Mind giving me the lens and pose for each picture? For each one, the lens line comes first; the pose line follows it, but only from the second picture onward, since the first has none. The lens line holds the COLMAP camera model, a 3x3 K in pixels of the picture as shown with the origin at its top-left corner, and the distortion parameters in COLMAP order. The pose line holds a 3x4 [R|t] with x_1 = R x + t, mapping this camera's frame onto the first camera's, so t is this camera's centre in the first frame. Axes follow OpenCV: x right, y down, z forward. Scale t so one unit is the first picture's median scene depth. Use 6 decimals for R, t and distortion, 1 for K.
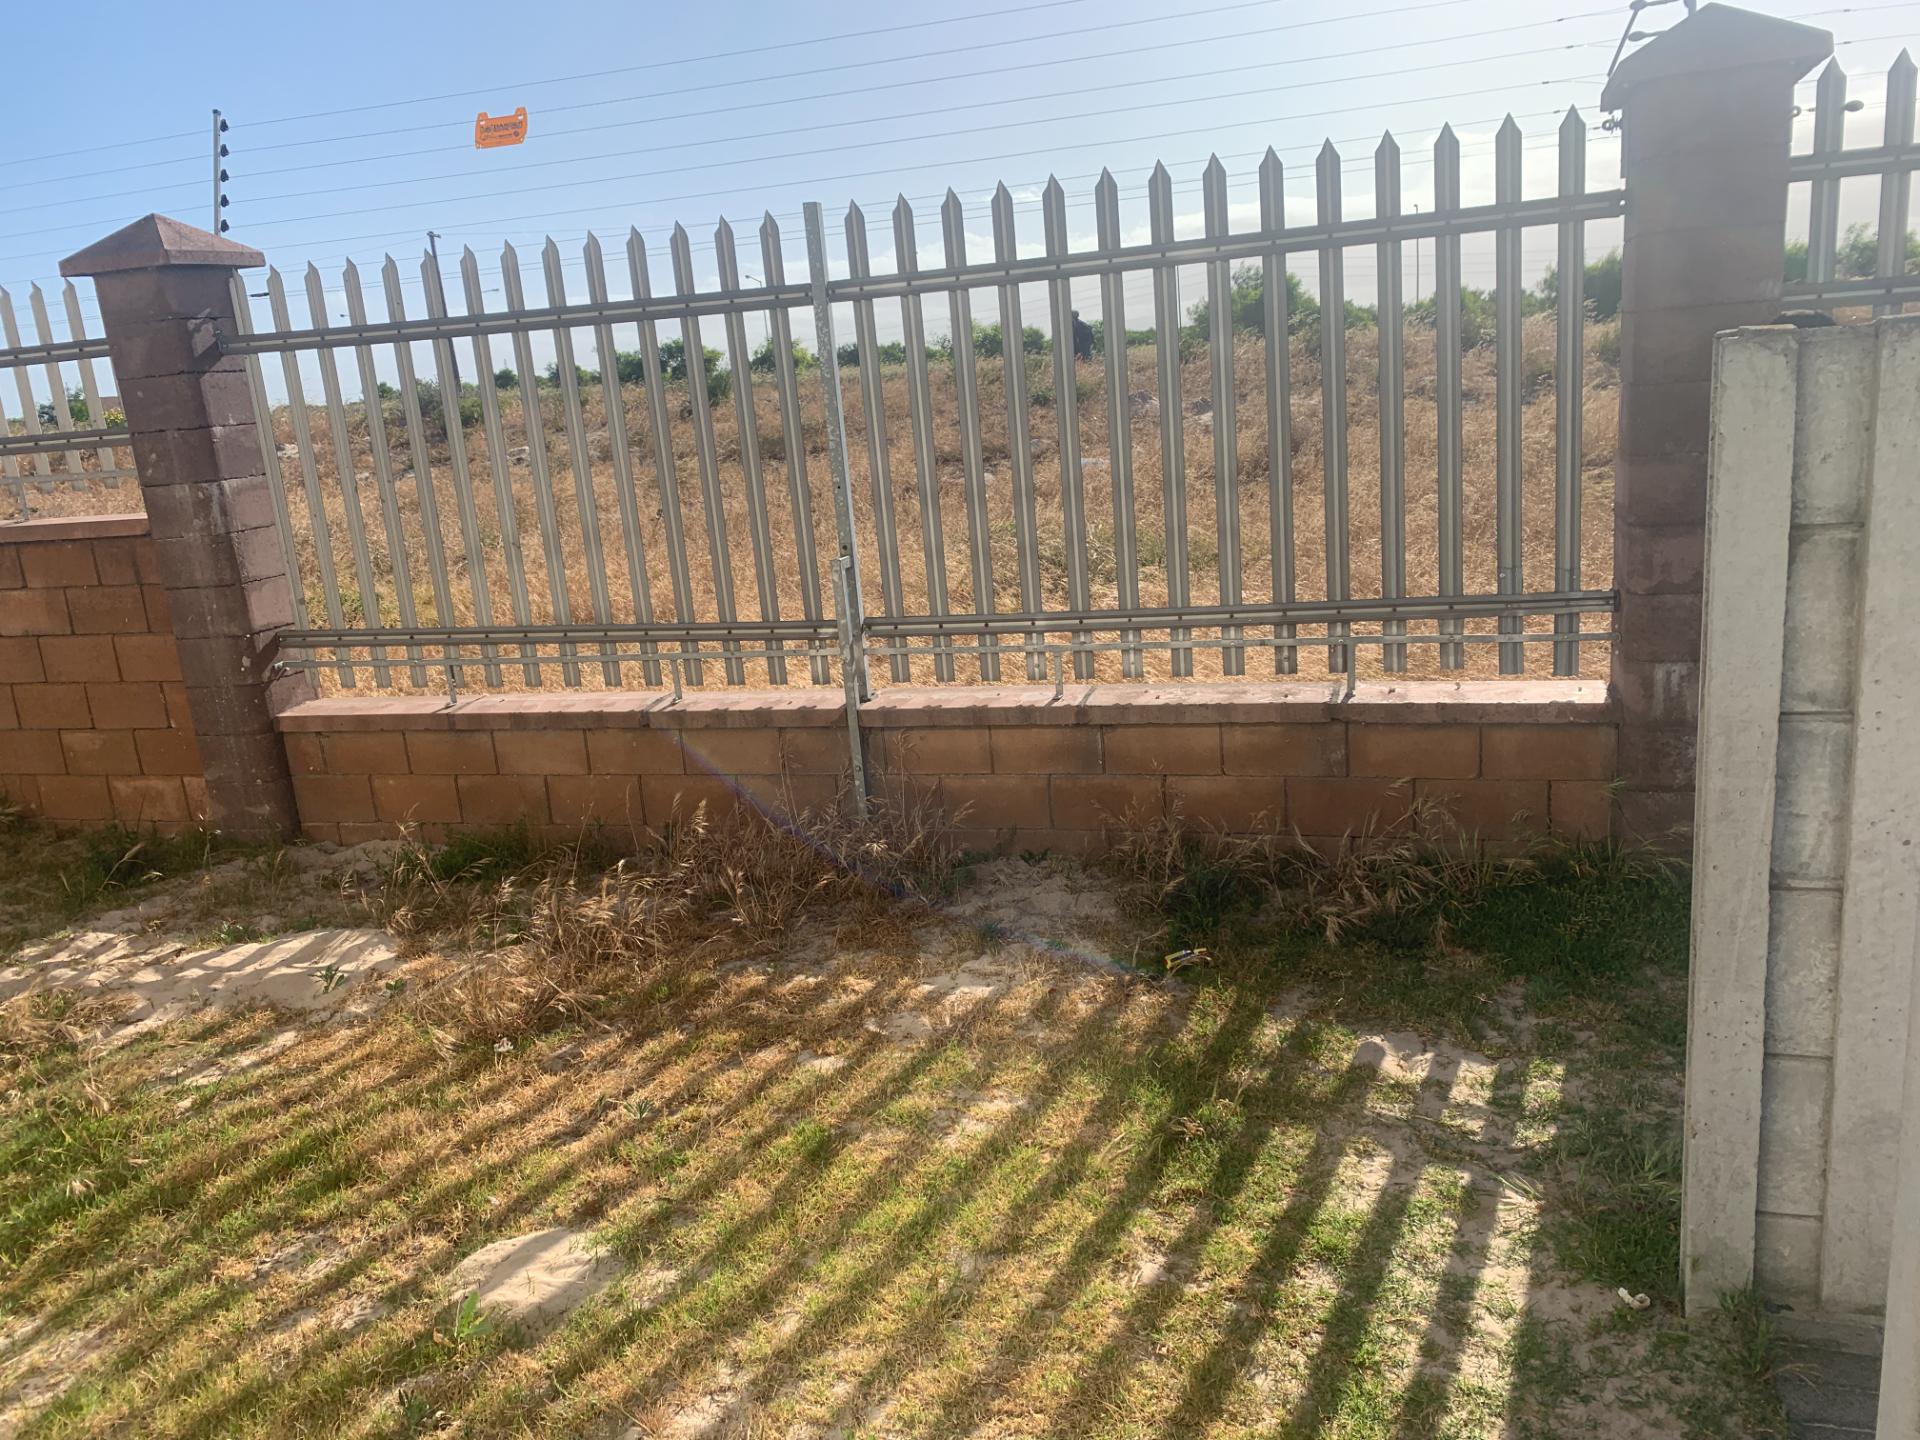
lens RADIAL K [[1408.7, 0, 963.9], [0, 1408.7, 725.7], [0, 0, 1]] dist [0.013453, -0.014194]
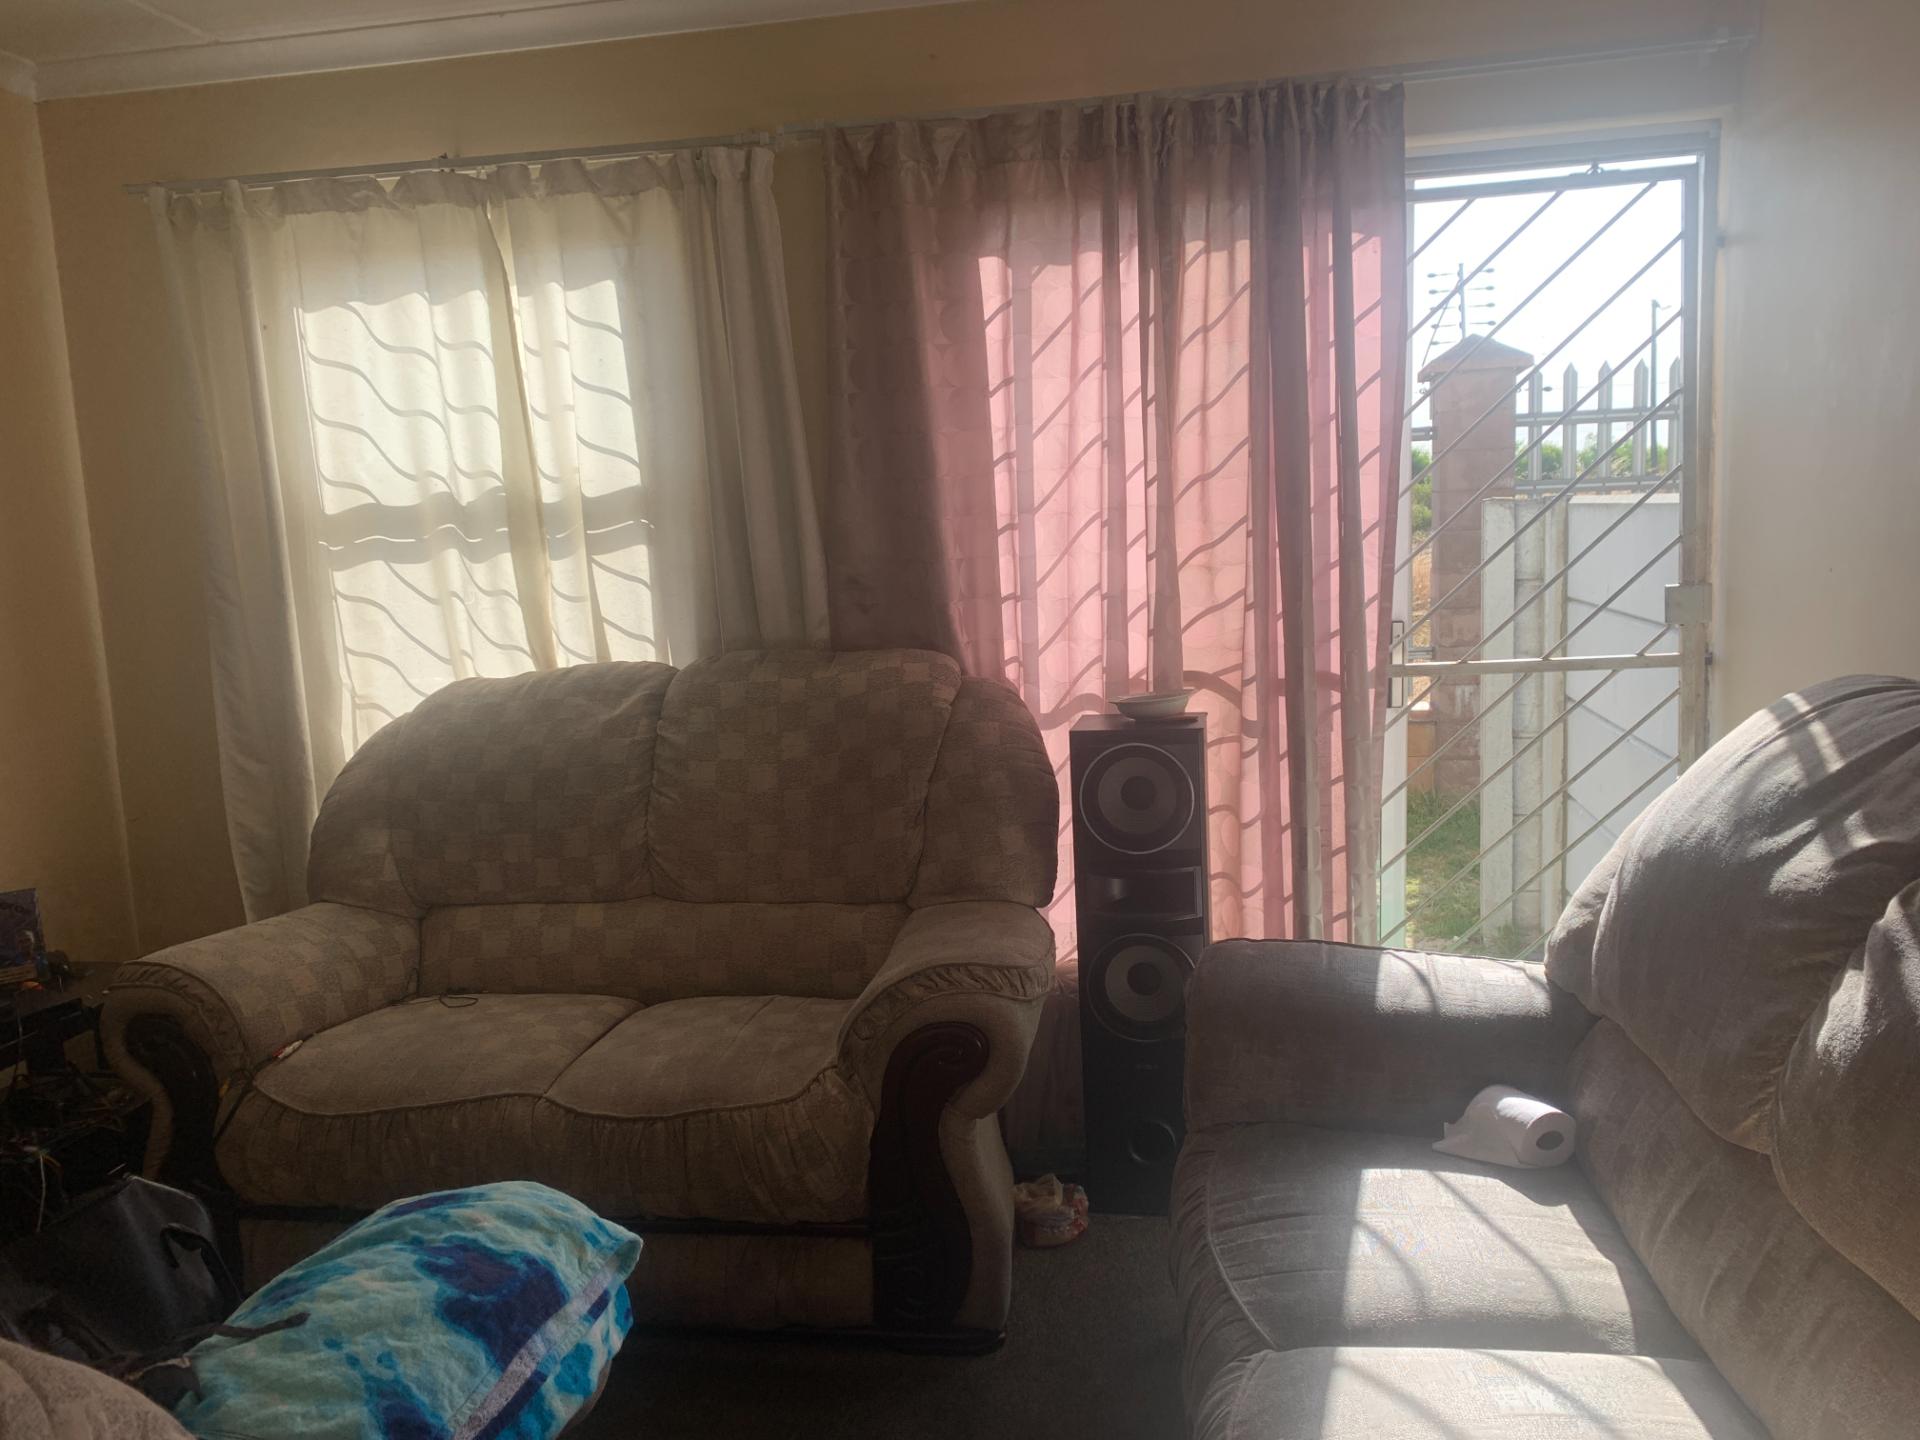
lens RADIAL K [[1408.7, 0, 958.3], [0, 1408.7, 739.0], [0, 0, 1]] dist [0.013453, -0.014194]
pose [[0.991688, 0.014164, 0.127886, -0.393983], [-0.002897, 0.996128, -0.087862, 0.202674], [-0.128635, 0.086761, 0.987889, -0.734214]]
